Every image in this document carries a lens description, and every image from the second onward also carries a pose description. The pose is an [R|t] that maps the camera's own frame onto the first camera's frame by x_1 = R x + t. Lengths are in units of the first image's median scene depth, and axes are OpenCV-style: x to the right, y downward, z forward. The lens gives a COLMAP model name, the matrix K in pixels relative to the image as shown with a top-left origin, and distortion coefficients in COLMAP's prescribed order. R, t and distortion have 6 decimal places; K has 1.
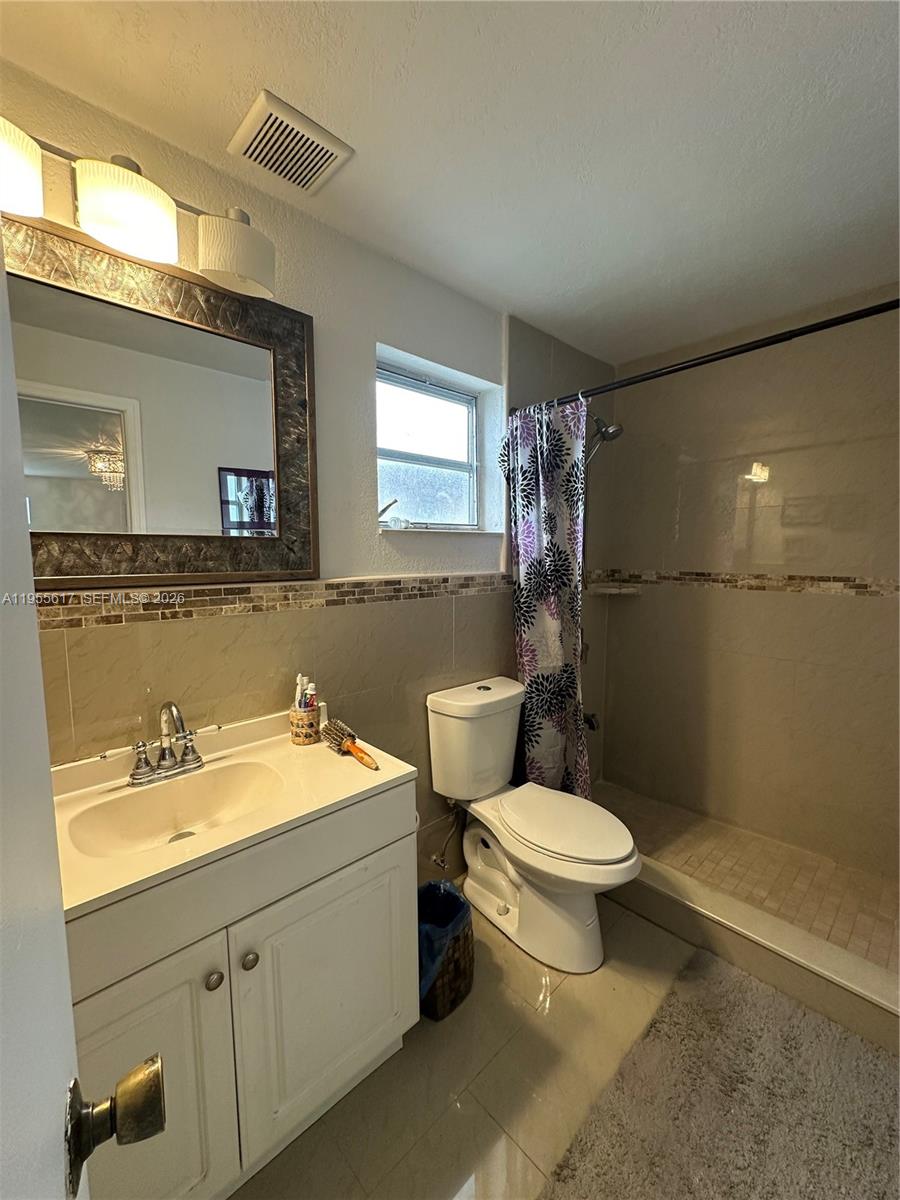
lens RADIAL K [[479.0, 0, 450.0], [0, 479.0, 600.0], [0, 0, 1]] dist [0.001589, 0.000333]
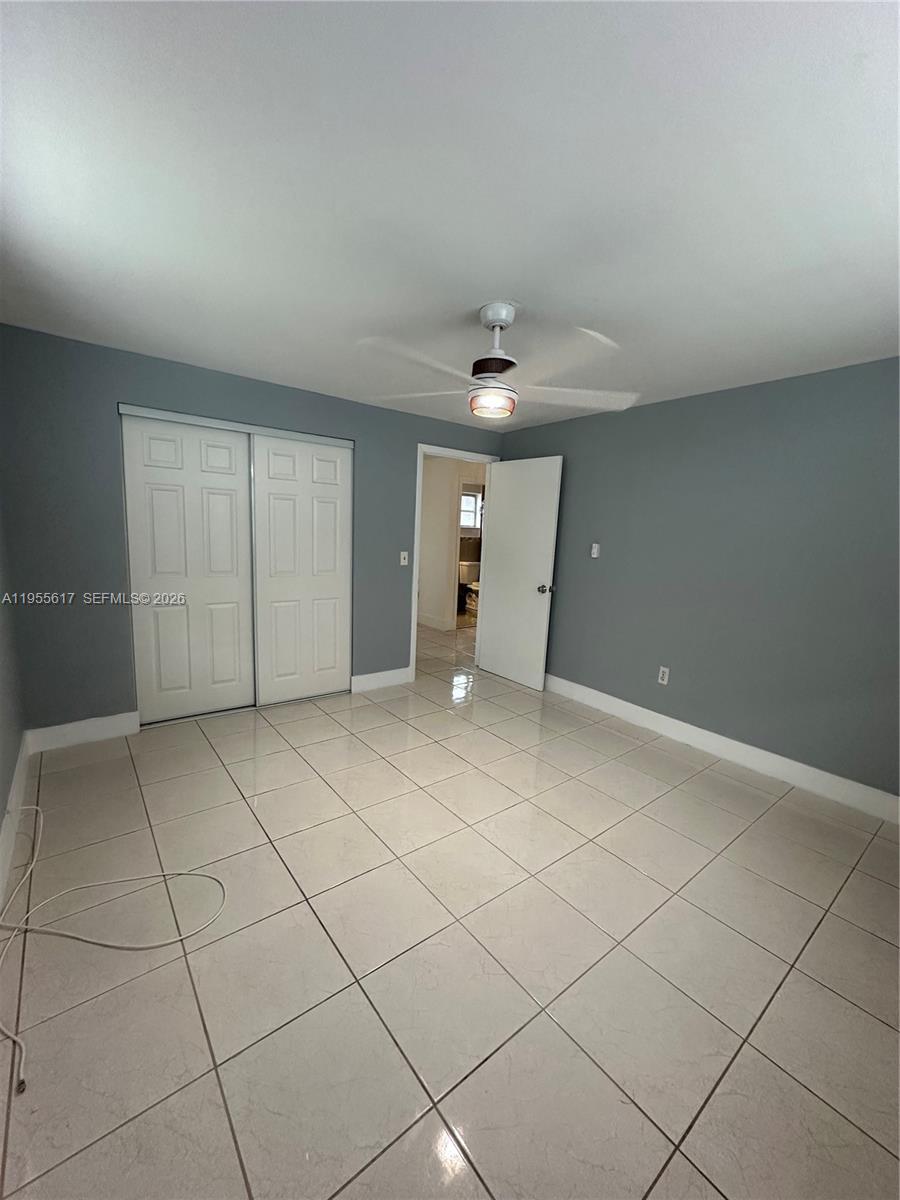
lens RADIAL K [[479.0, 0, 450.0], [0, 479.0, 600.0], [0, 0, 1]] dist [0.001589, 0.000333]
pose [[0.993483, 0.059860, -0.096999, 0.310281], [-0.056023, 0.997554, 0.041811, 0.349093], [0.099265, -0.036105, 0.994406, -3.411299]]
